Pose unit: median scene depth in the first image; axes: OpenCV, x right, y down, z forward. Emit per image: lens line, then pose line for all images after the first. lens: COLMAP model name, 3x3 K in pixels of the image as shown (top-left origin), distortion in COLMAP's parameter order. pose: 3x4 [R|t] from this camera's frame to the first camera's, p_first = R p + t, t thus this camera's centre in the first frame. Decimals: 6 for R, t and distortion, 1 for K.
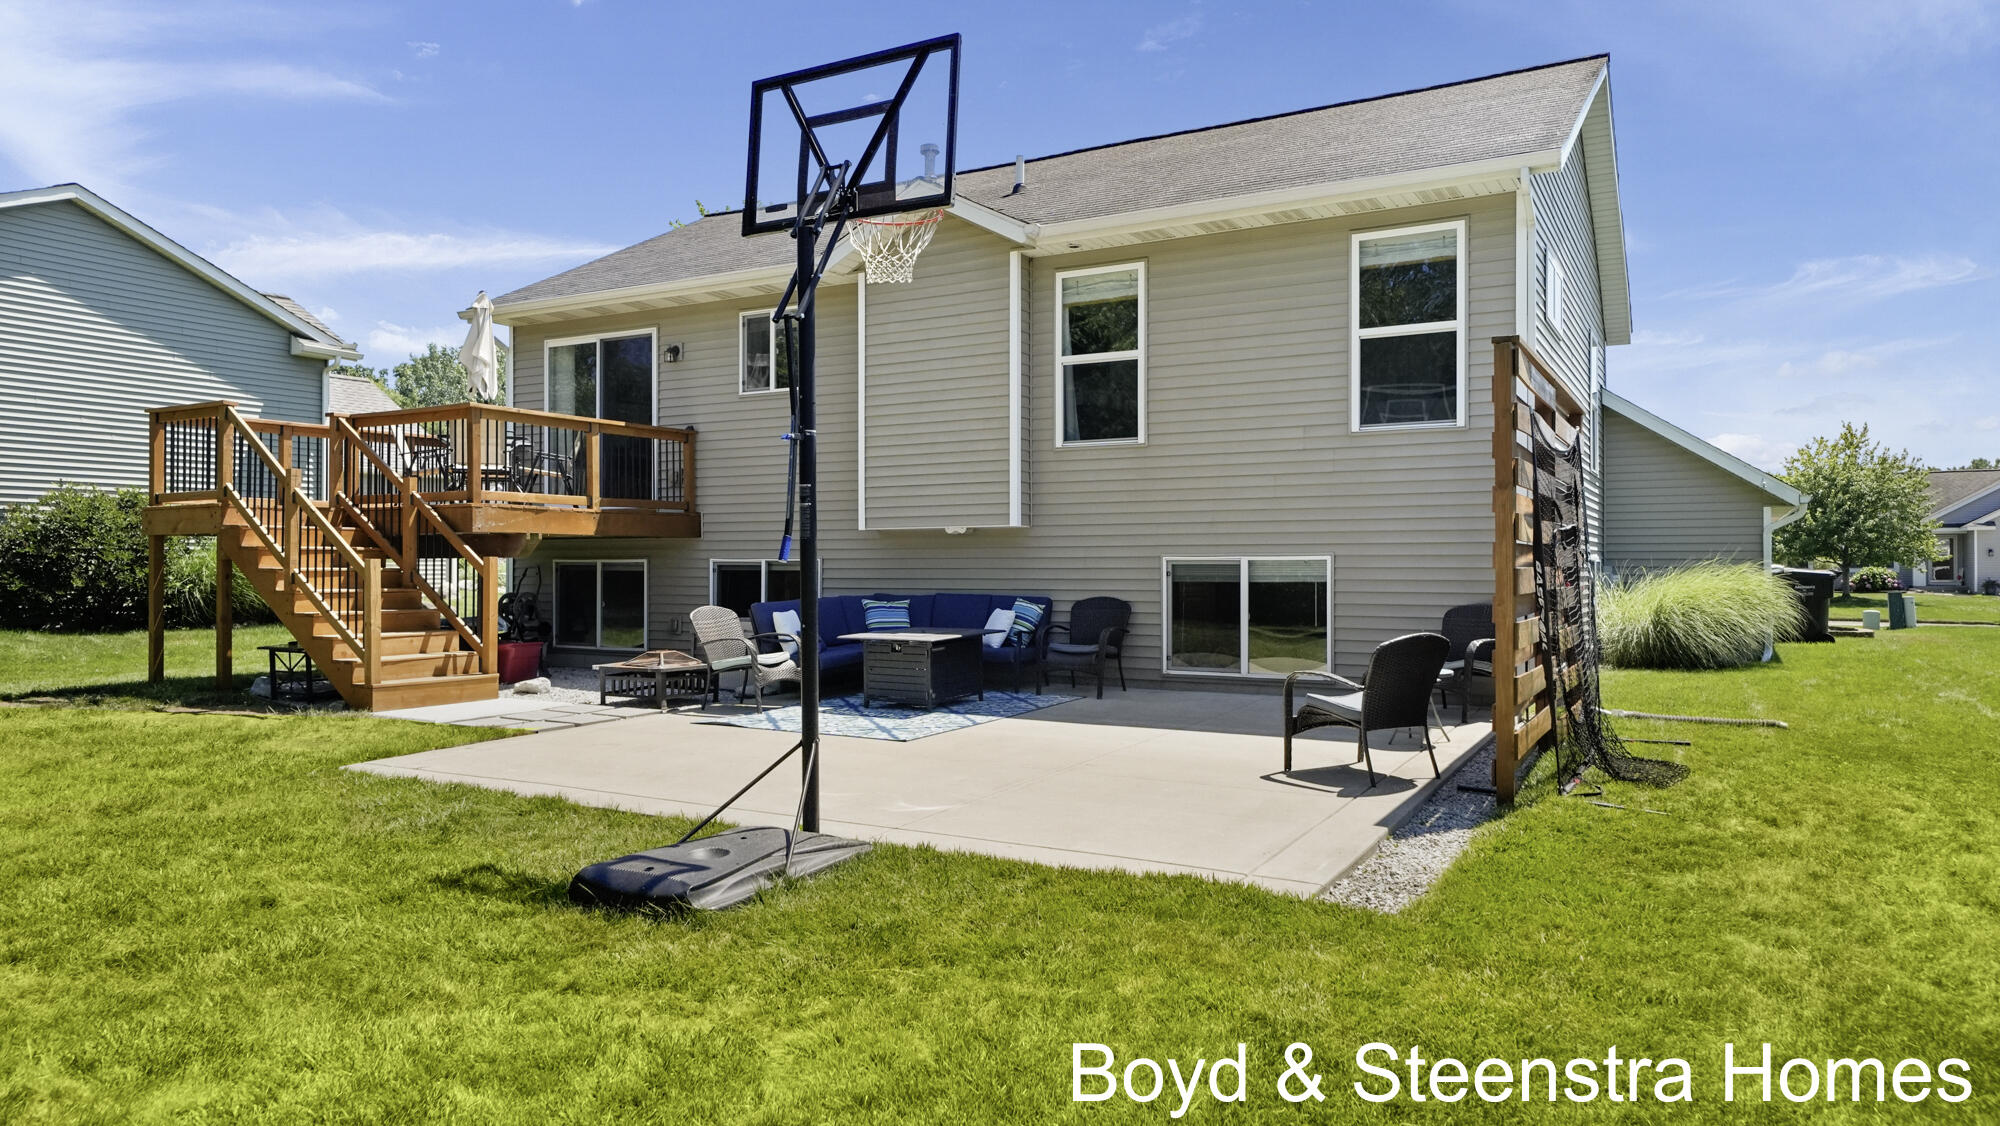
lens RADIAL K [[1281.1, 0, 1000.0], [0, 1281.1, 563.0], [0, 0, 1]] dist [0.042167, 0.000304]
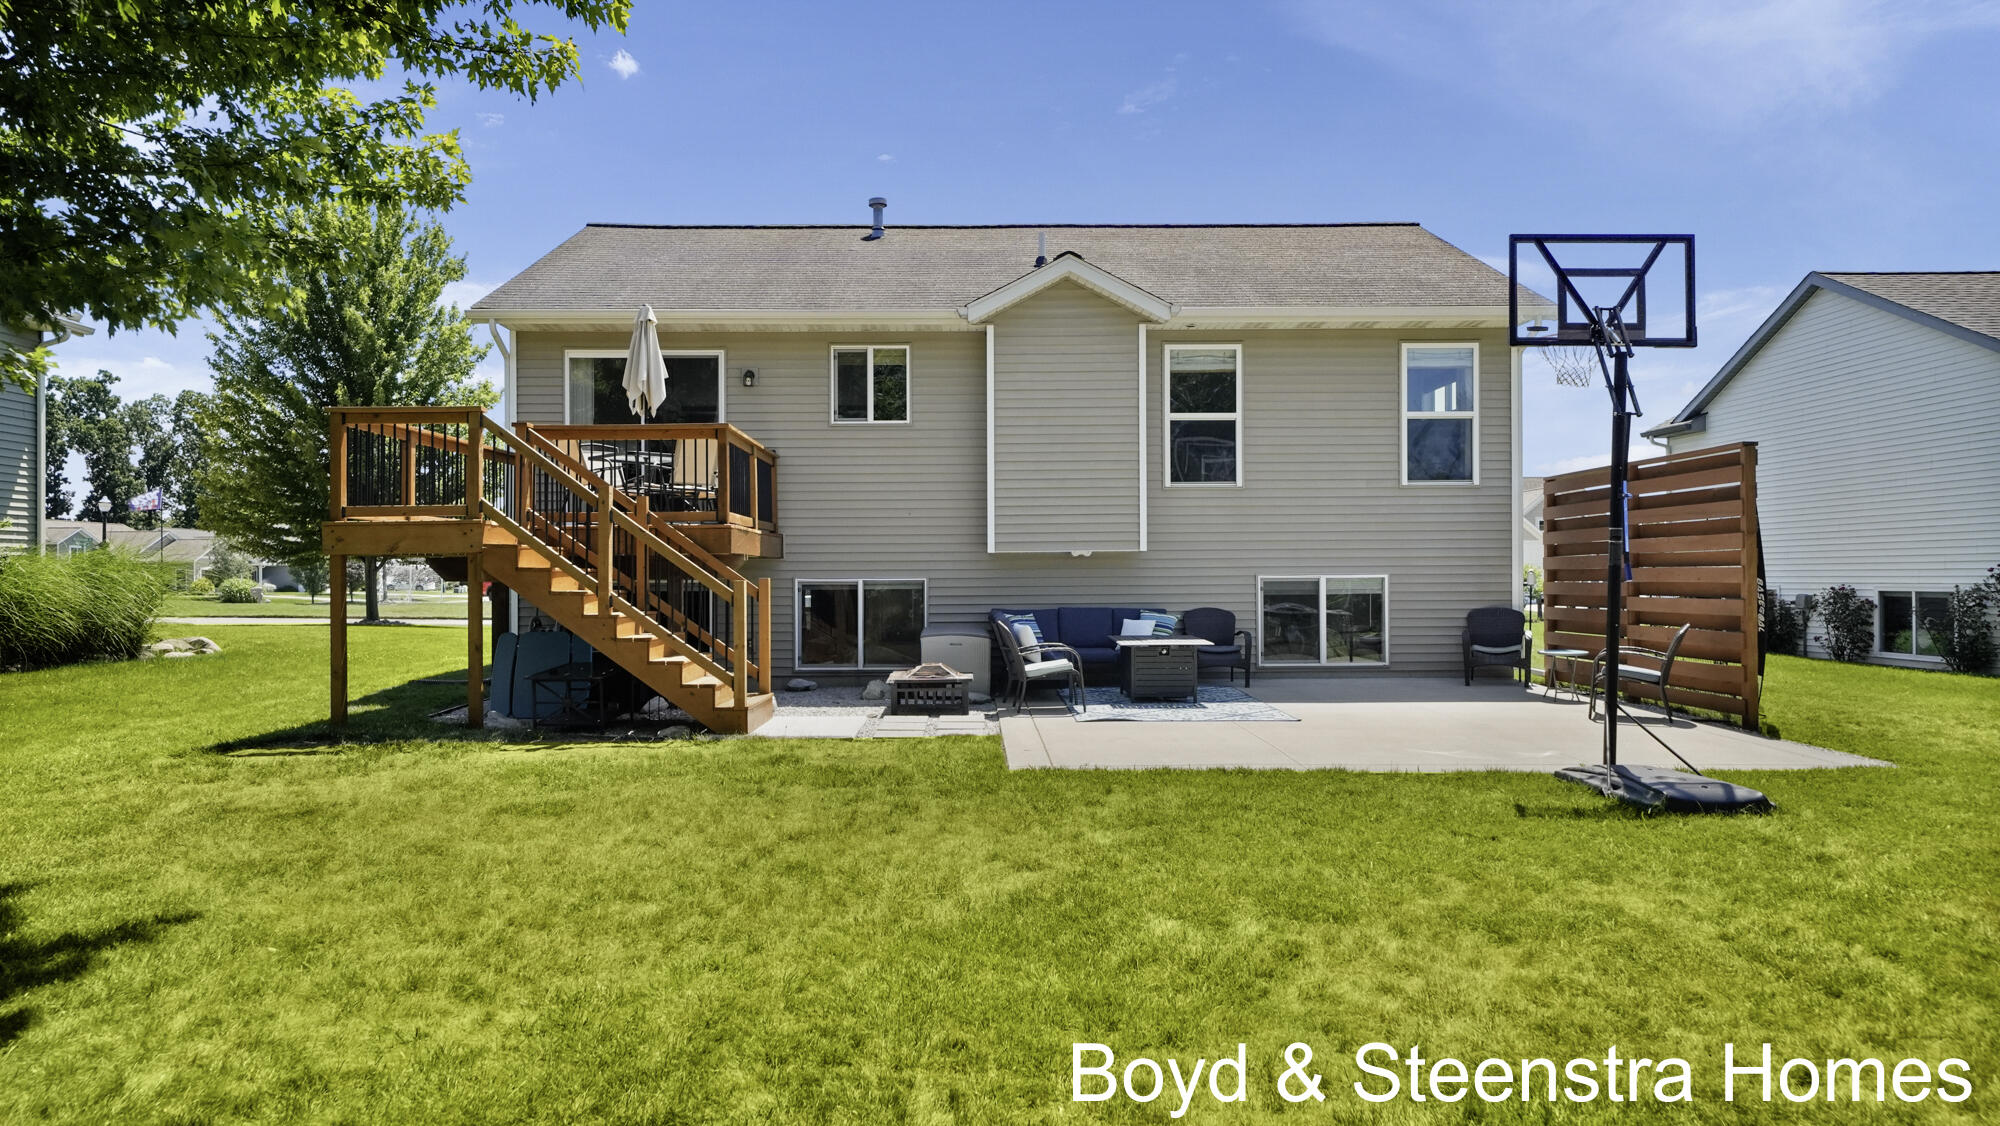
lens RADIAL K [[1223.9, 0, 999.4], [0, 1223.9, 592.2], [0, 0, 1]] dist [0.029021, 0.000015]
pose [[0.859164, -0.010517, 0.511593, -0.723674], [0.005462, 0.999920, 0.011384, -0.003714], [-0.511672, -0.006987, 0.859153, 0.076216]]
